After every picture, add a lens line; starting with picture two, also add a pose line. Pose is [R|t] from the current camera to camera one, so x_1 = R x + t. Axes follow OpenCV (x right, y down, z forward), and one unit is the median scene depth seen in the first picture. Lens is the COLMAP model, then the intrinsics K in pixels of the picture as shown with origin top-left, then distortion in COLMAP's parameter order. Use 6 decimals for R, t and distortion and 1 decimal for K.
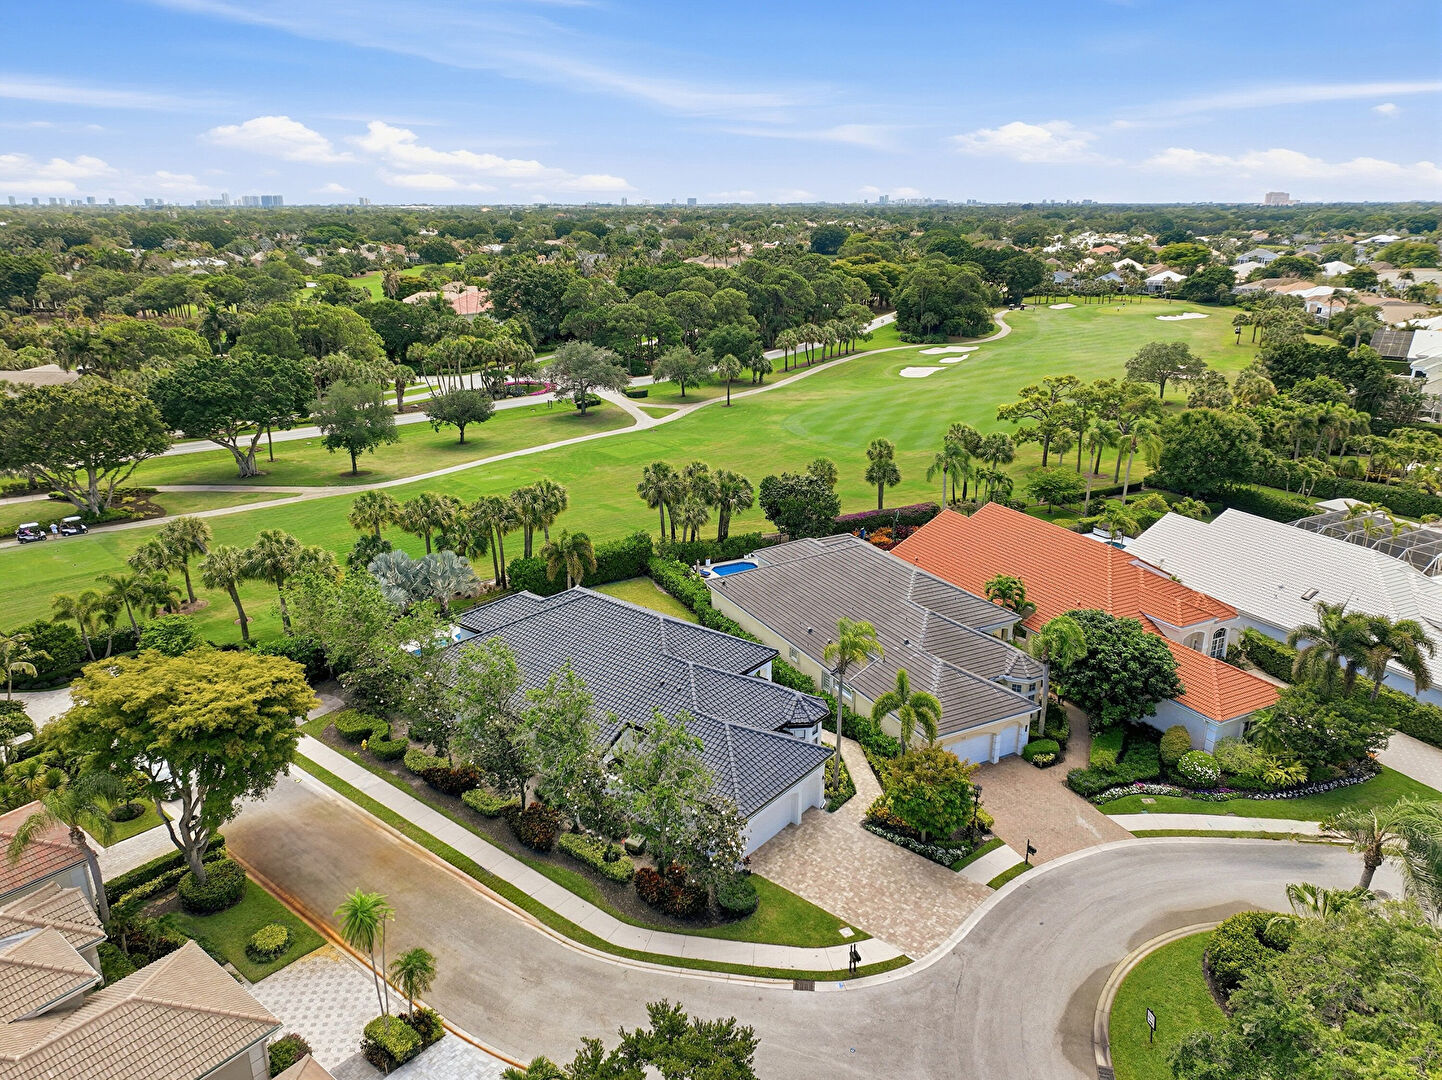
lens RADIAL K [[1014.4, 0, 722.0], [0, 1014.4, 535.6], [0, 0, 1]] dist [-0.008172, 0.023297]
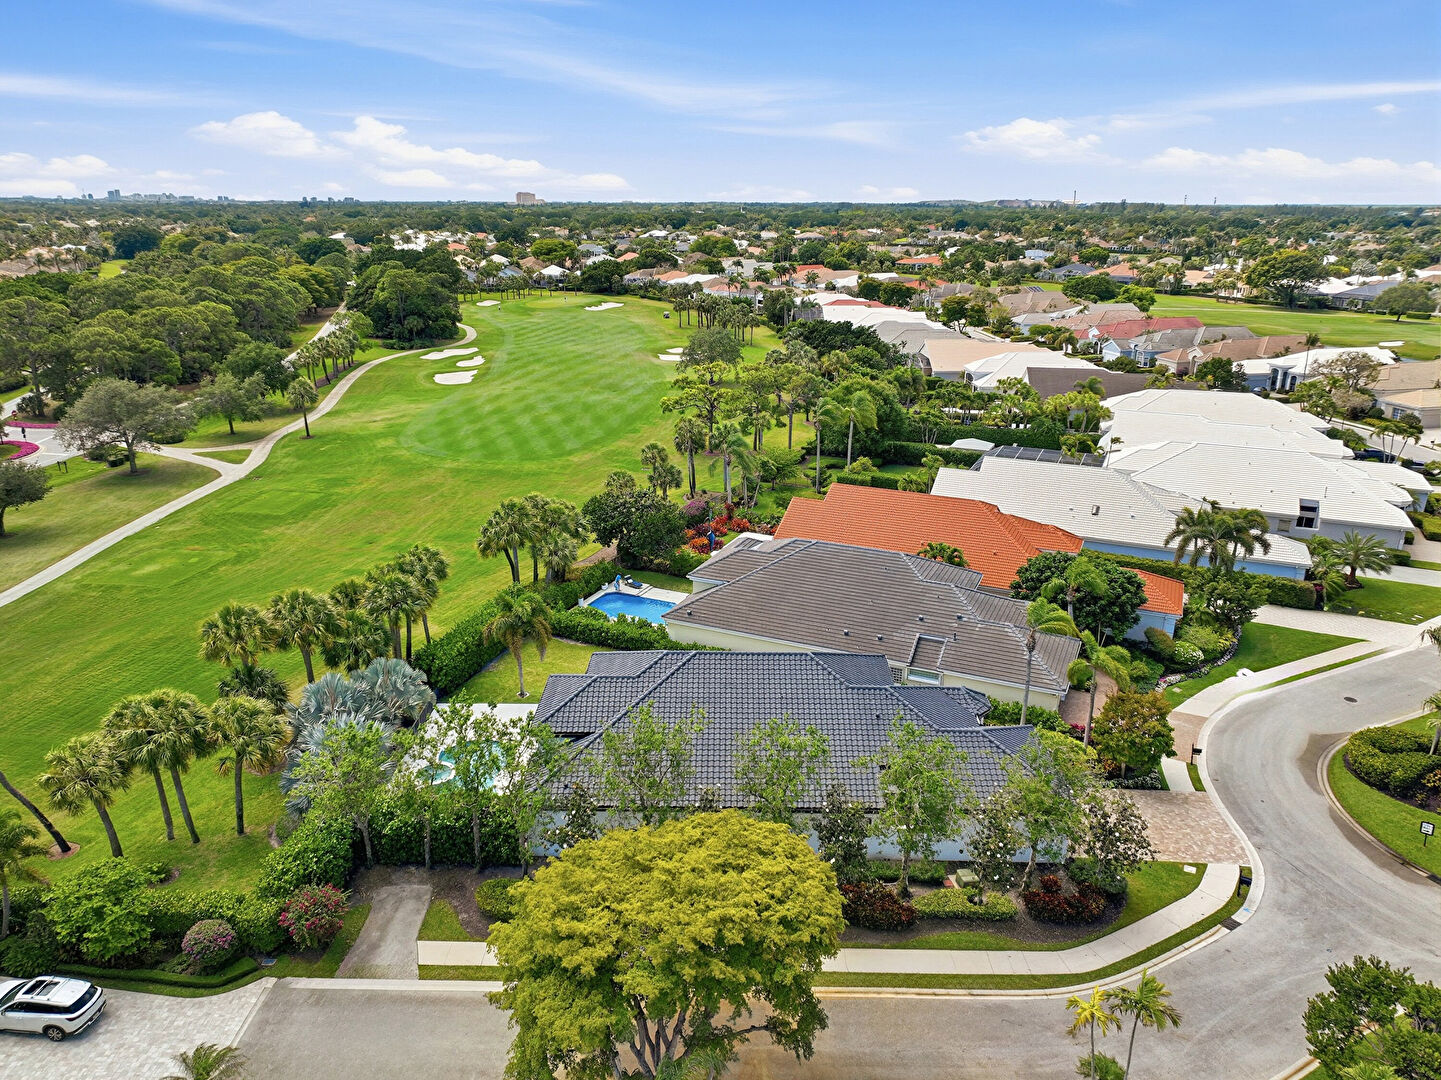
lens RADIAL K [[1013.7, 0, 721.5], [0, 1013.7, 535.6], [0, 0, 1]] dist [-0.008172, 0.023297]
pose [[0.782687, -0.190320, 0.592604, -0.703029], [0.189060, 0.979814, 0.064973, -0.106581], [-0.593007, 0.061184, 0.802869, 0.326840]]
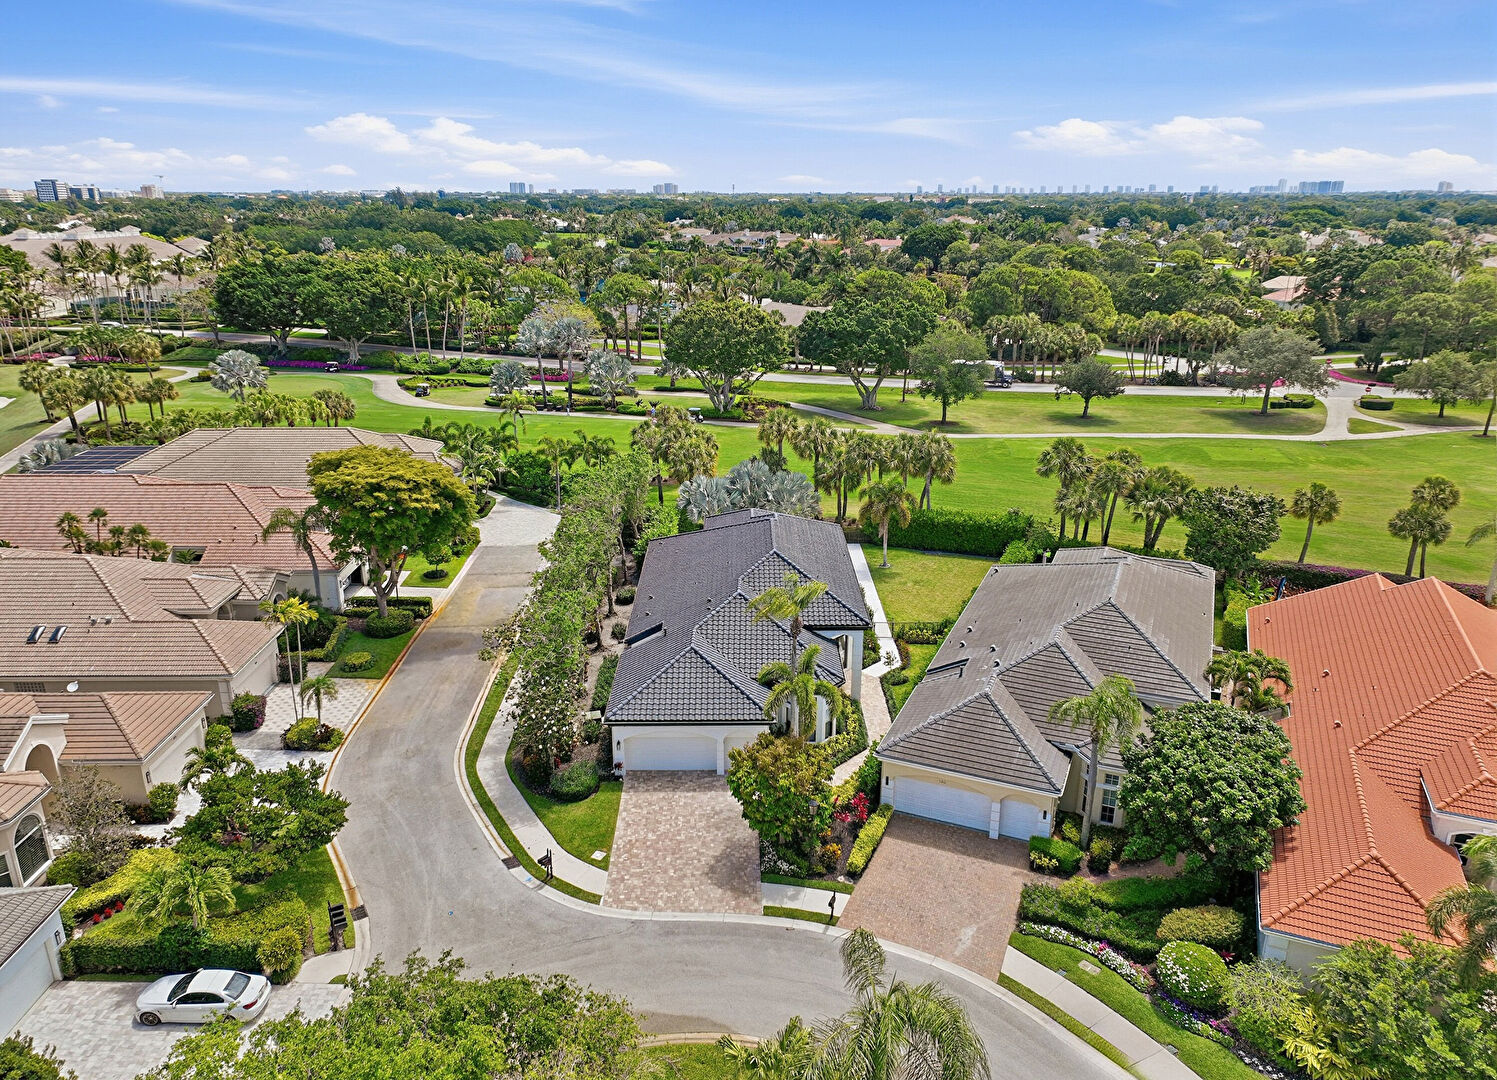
lens RADIAL K [[1052.1, 0, 748.9], [0, 1052.1, 557.4], [0, 0, 1]] dist [0.005030, 0.003138]
pose [[0.632615, 0.255183, -0.731218, 0.719964], [-0.242182, 0.961989, 0.126194, -0.036350], [0.735626, 0.097255, 0.670370, 0.331369]]
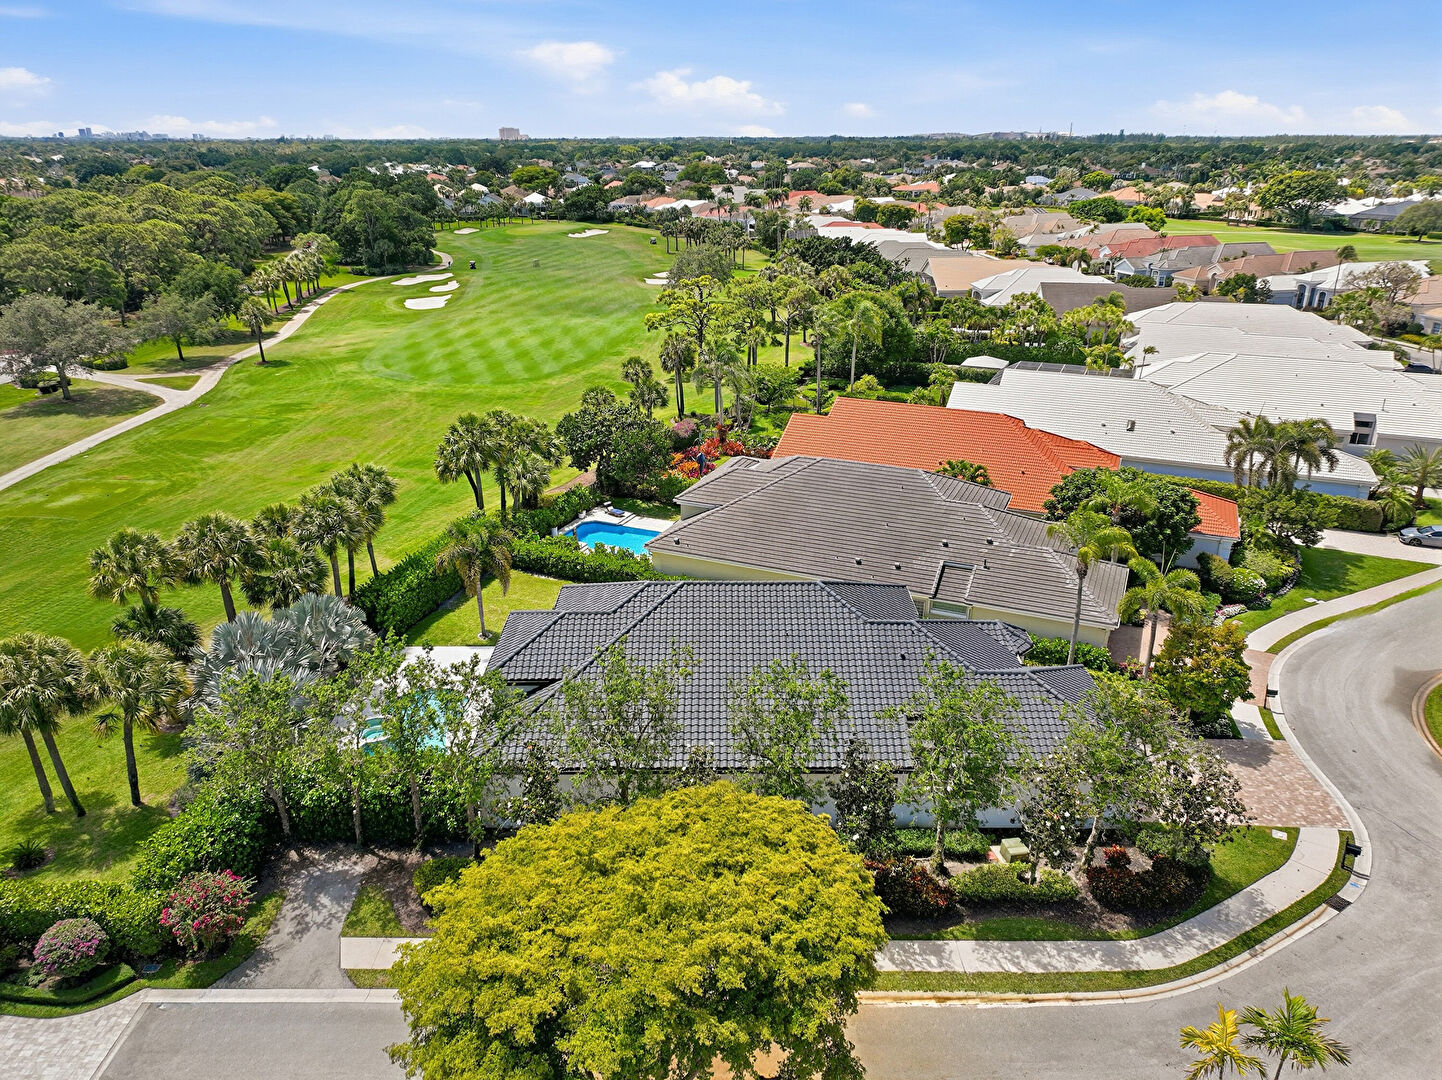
lens RADIAL K [[1014.4, 0, 722.0], [0, 1014.4, 535.6], [0, 0, 1]] dist [-0.008172, 0.023297]
pose [[0.776100, -0.230349, 0.587034, -0.608795], [0.197195, 0.972863, 0.121041, -0.065865], [-0.598986, 0.021820, 0.800463, 0.463084]]
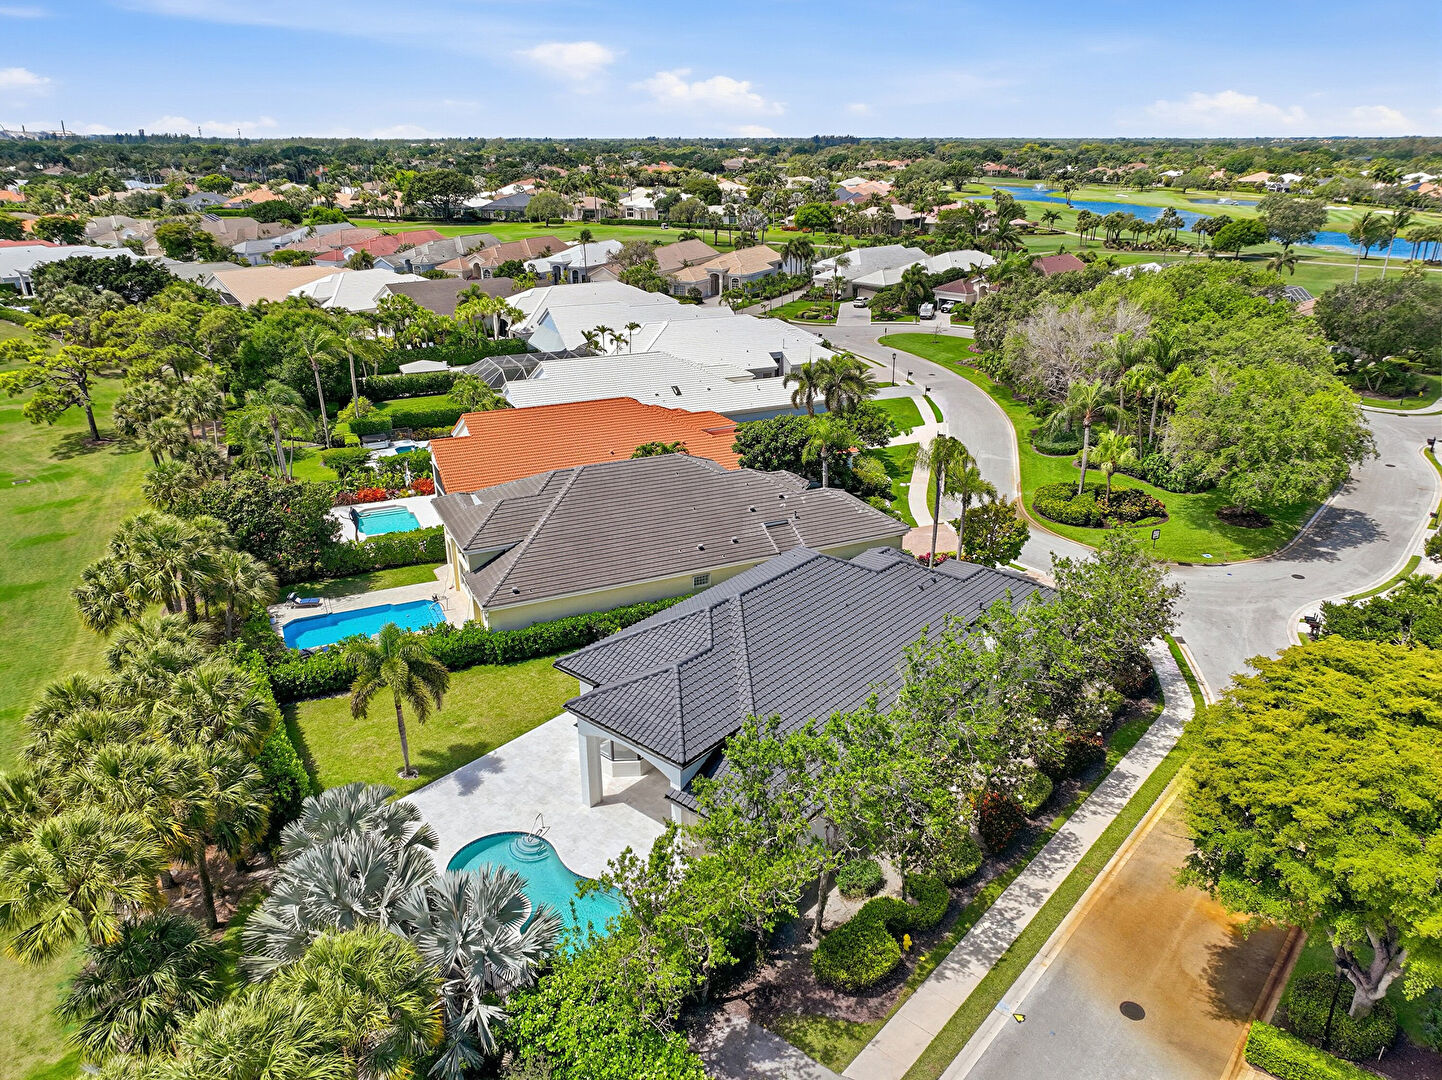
lens RADIAL K [[1014.4, 0, 722.0], [0, 1014.4, 535.6], [0, 0, 1]] dist [-0.008172, 0.023297]
pose [[0.027192, -0.362678, 0.931518, -0.886305], [0.310231, 0.888912, 0.337034, -0.251578], [-0.950272, 0.279821, 0.136685, 1.042662]]
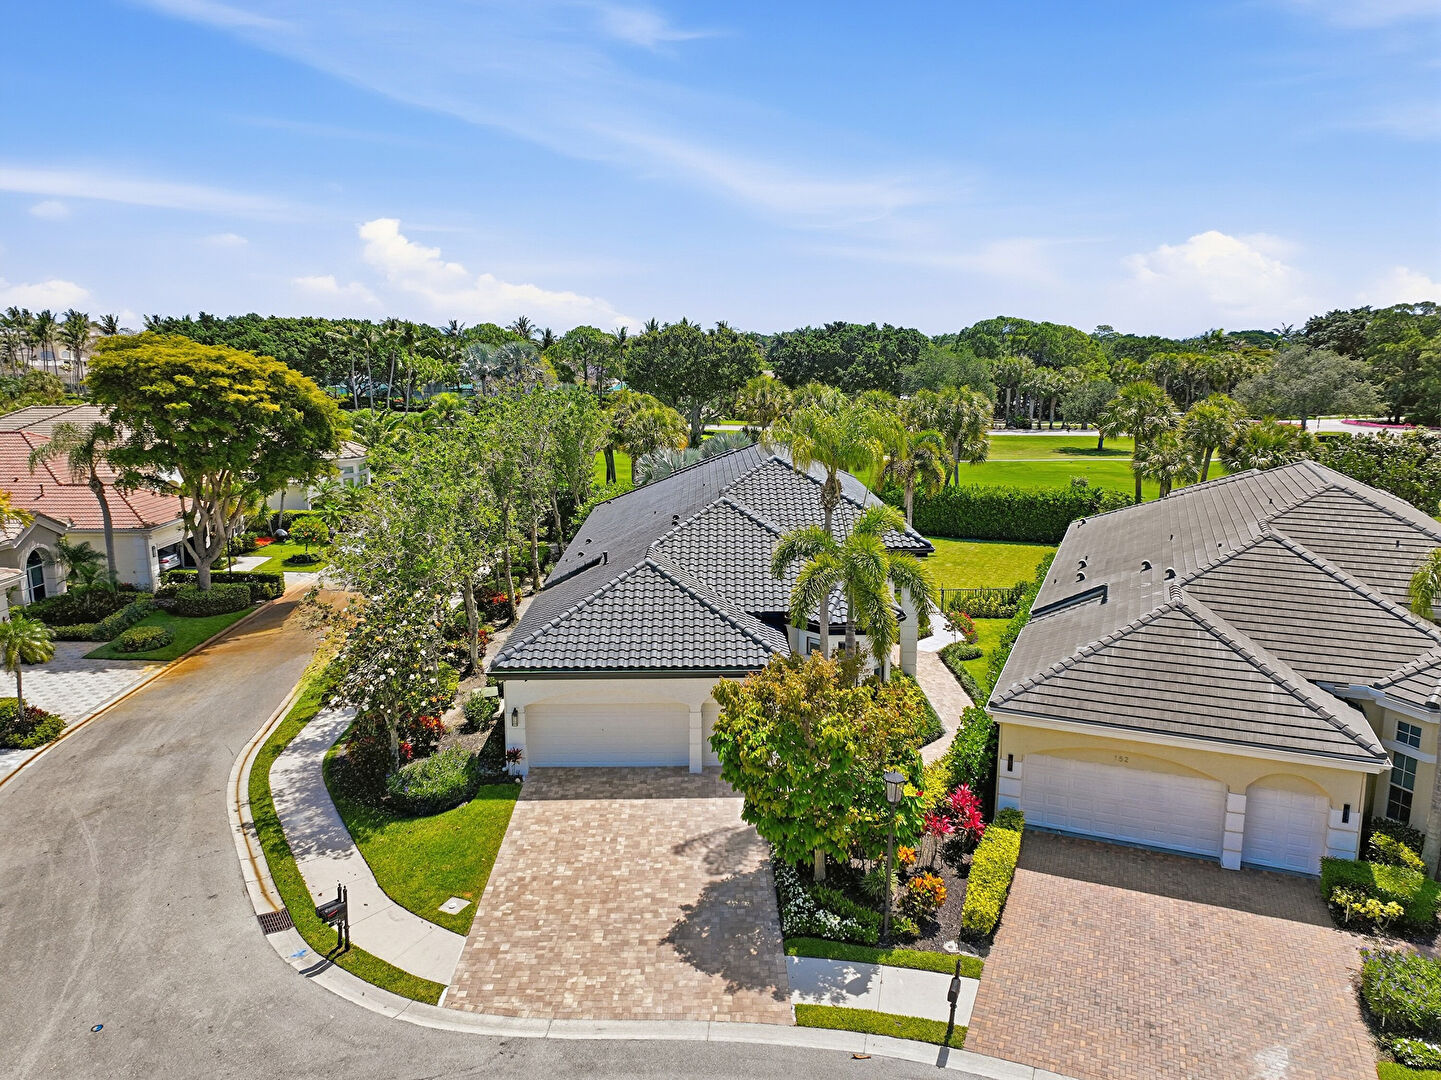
lens RADIAL K [[1013.7, 0, 721.5], [0, 1013.7, 535.6], [0, 0, 1]] dist [-0.008172, 0.023297]
pose [[0.640059, 0.141435, -0.755196, 0.447183], [-0.238591, 0.970906, -0.020382, 0.163529], [0.730341, 0.193228, 0.655183, 0.609456]]
